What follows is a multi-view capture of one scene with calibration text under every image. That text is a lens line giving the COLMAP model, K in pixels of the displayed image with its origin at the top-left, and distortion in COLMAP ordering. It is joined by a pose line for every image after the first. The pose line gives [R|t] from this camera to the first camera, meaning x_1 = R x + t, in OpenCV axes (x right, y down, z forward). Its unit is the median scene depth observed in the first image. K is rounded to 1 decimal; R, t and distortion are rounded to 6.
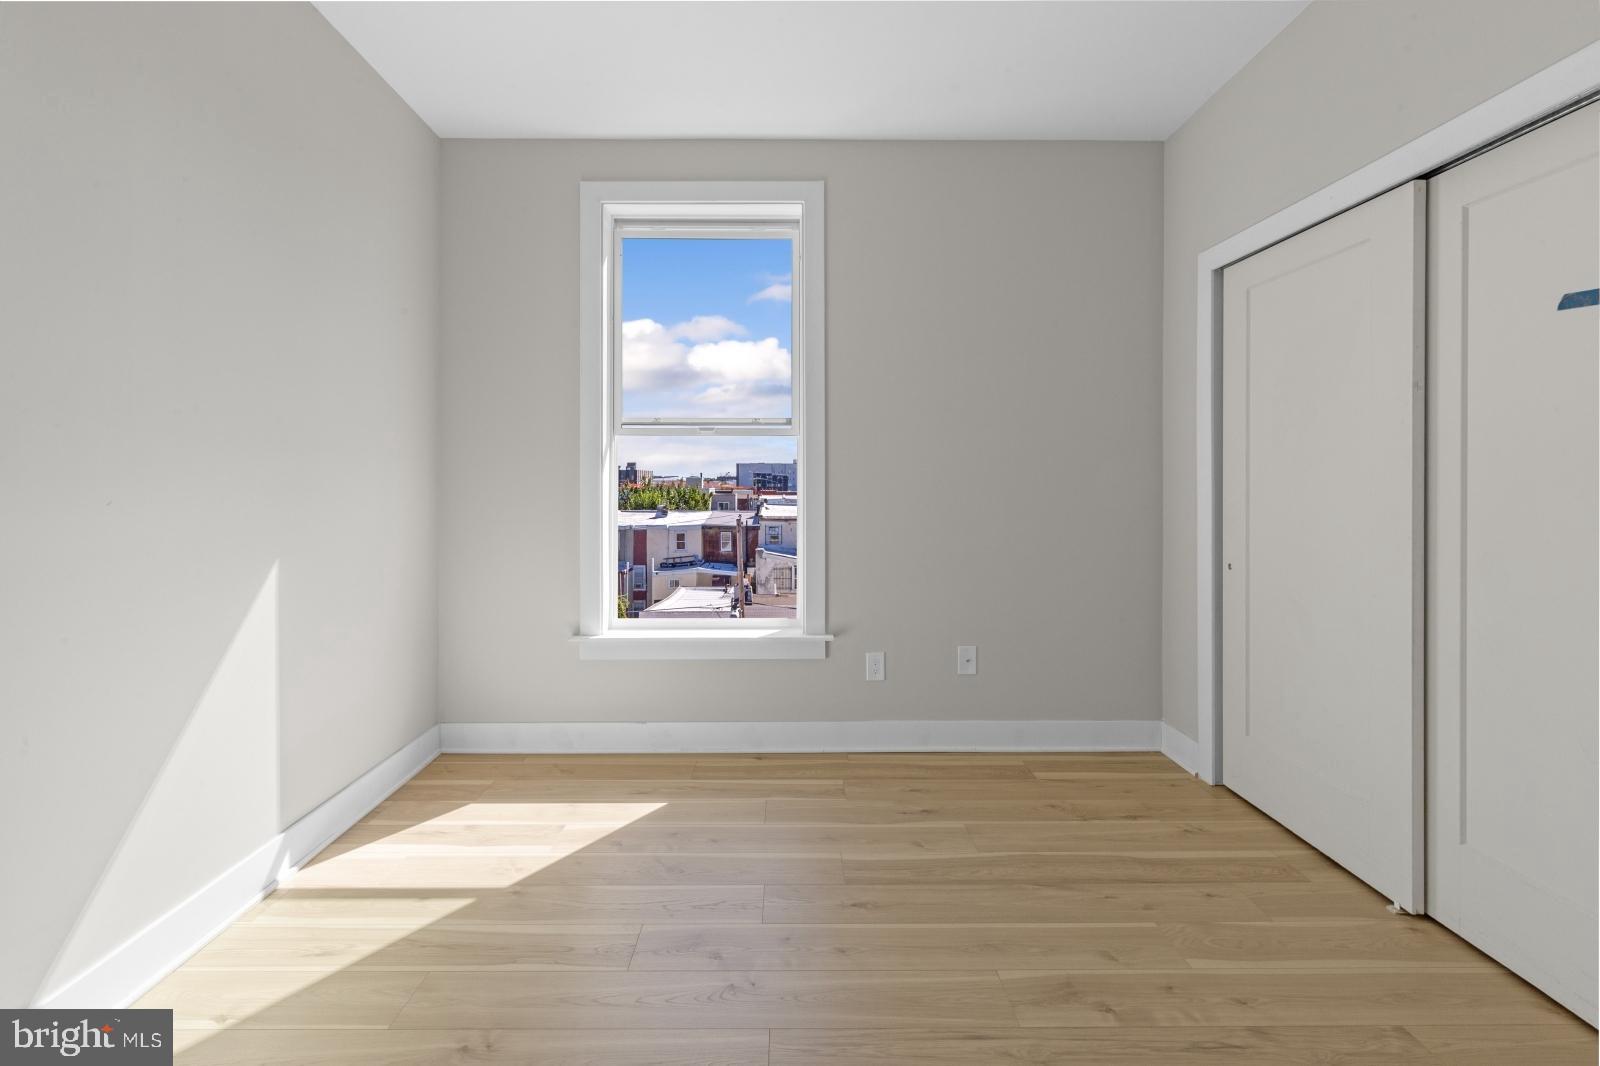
lens RADIAL K [[737.5, 0, 790.8], [0, 737.5, 491.7], [0, 0, 1]] dist [0.003763, -0.001509]
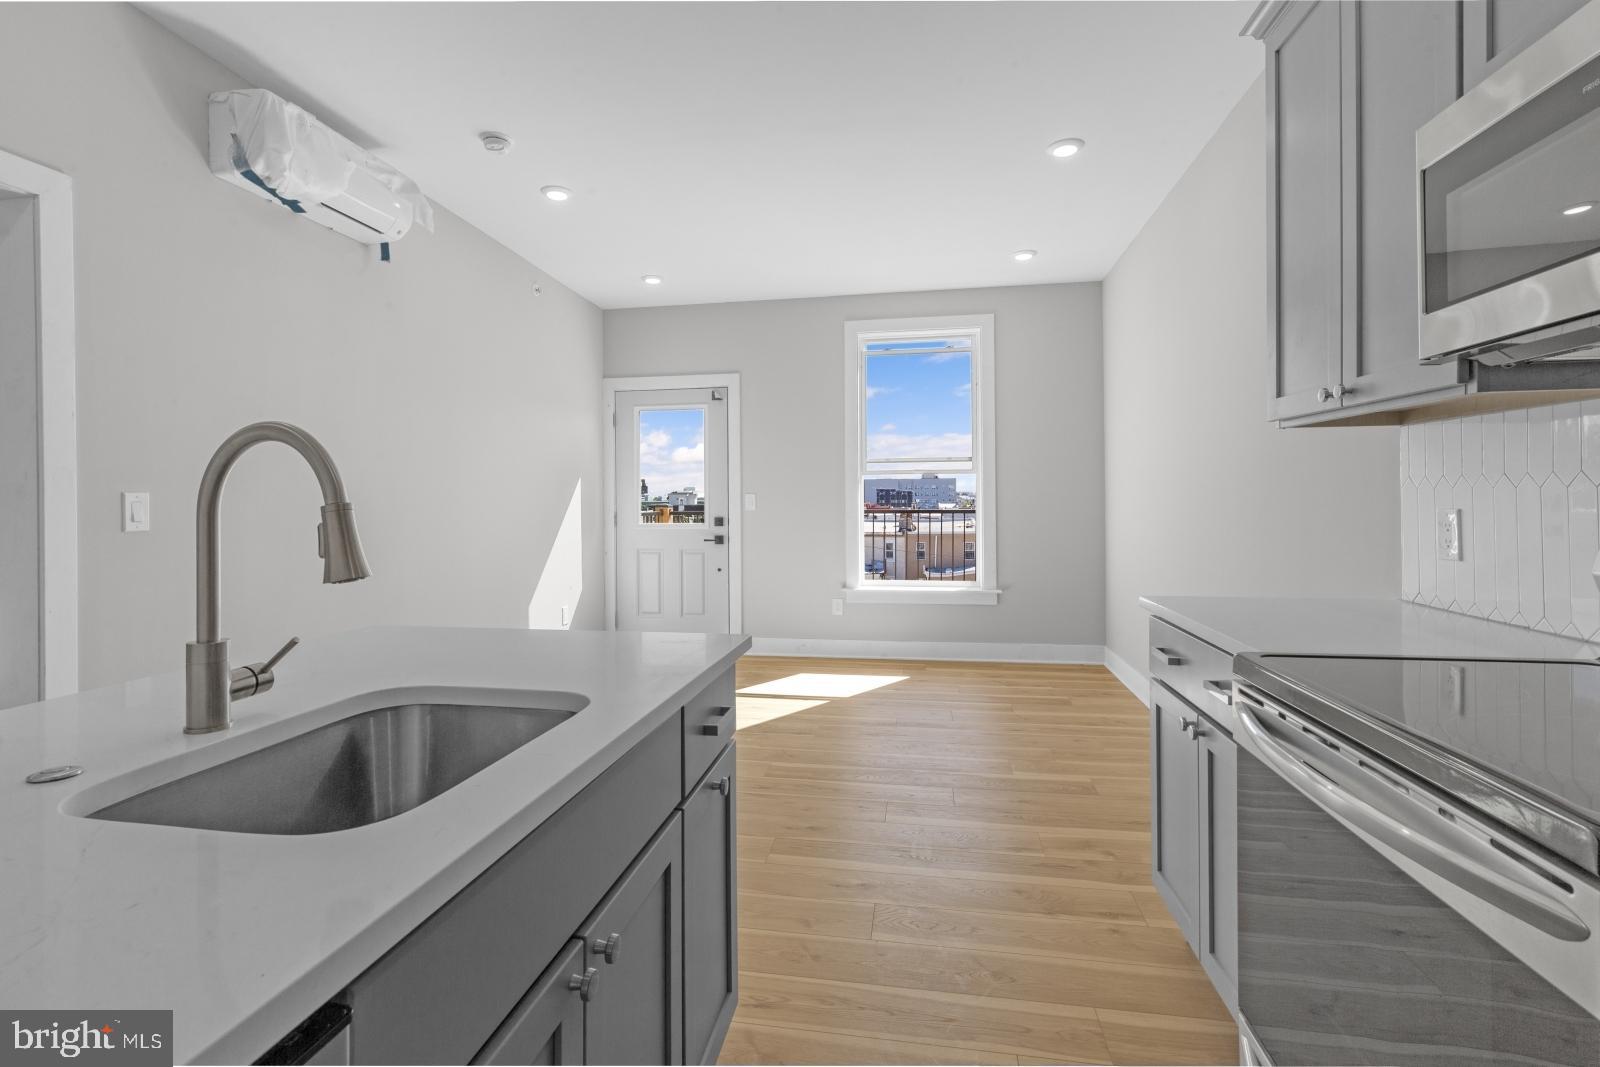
lens RADIAL K [[737.5, 0, 784.5], [0, 737.5, 501.1], [0, 0, 1]] dist [0.003763, -0.001509]
pose [[0.981243, -0.008846, -0.192573, -0.107242], [0.008752, 0.999961, -0.001334, -0.004888], [0.192577, -0.000376, 0.981282, -0.756994]]
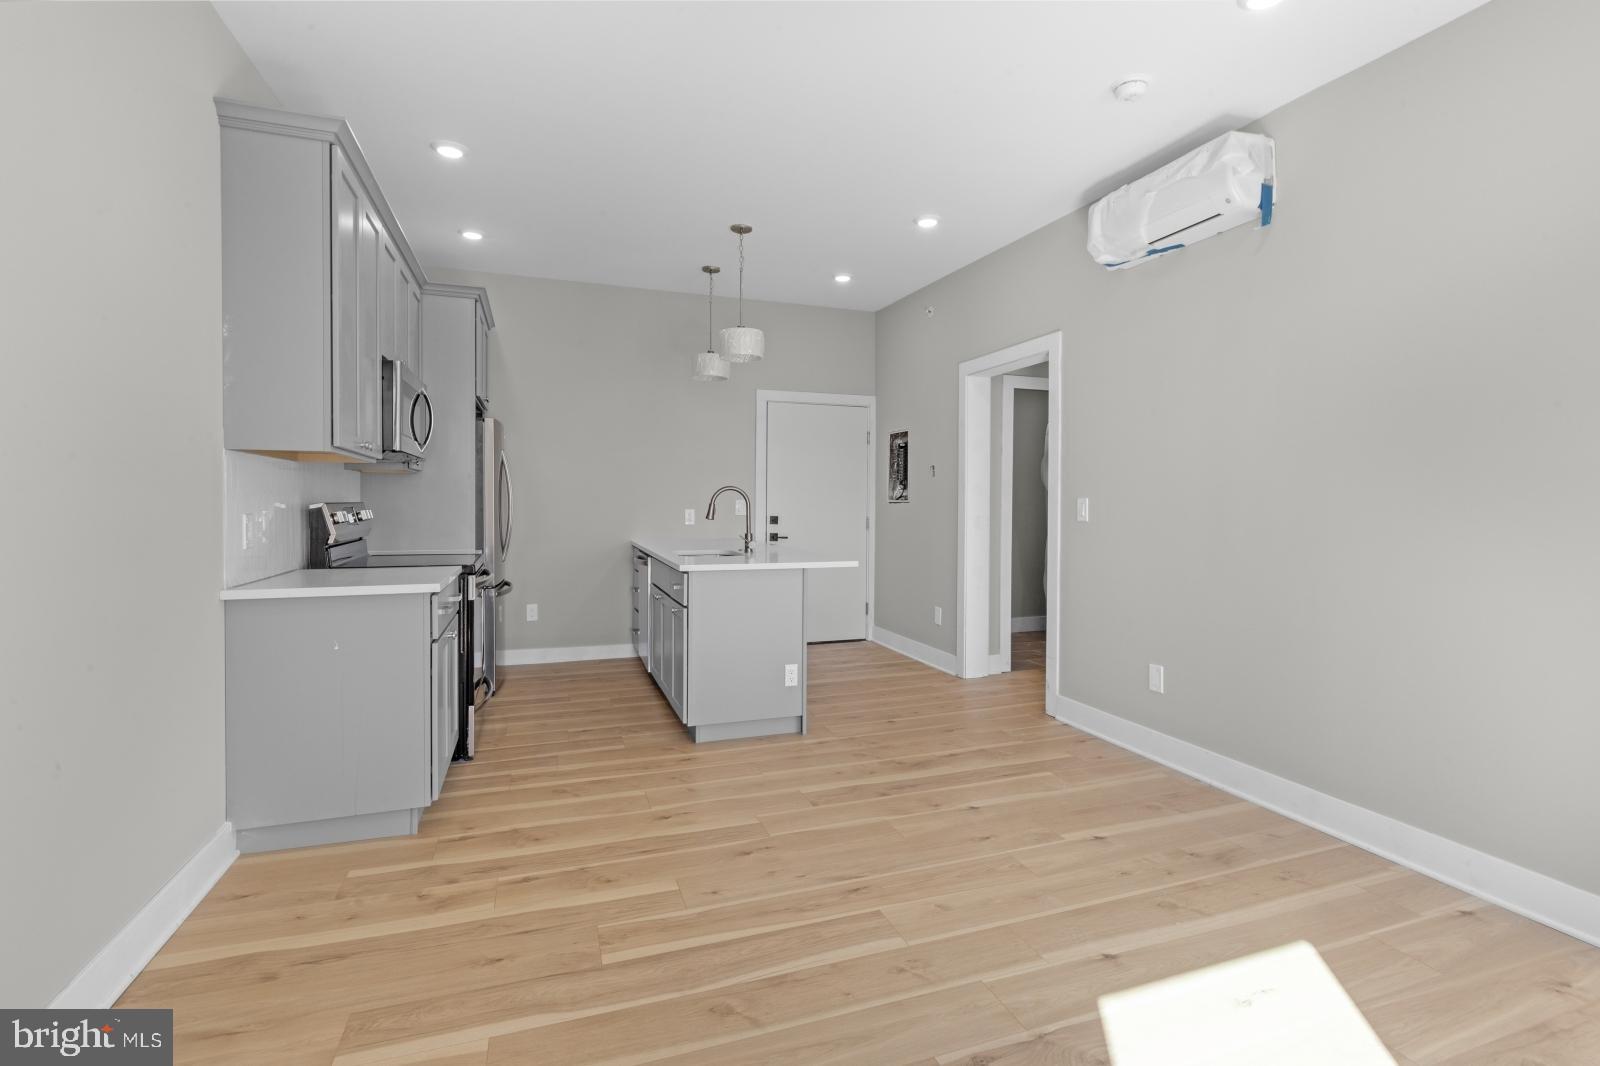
lens RADIAL K [[737.5, 0, 789.9], [0, 737.5, 513.0], [0, 0, 1]] dist [0.003763, -0.001509]
pose [[-0.949495, -0.001155, -0.313780, -0.031804], [-0.007316, 0.999803, 0.018460, -0.013915], [0.313697, 0.019823, -0.949316, 0.923555]]
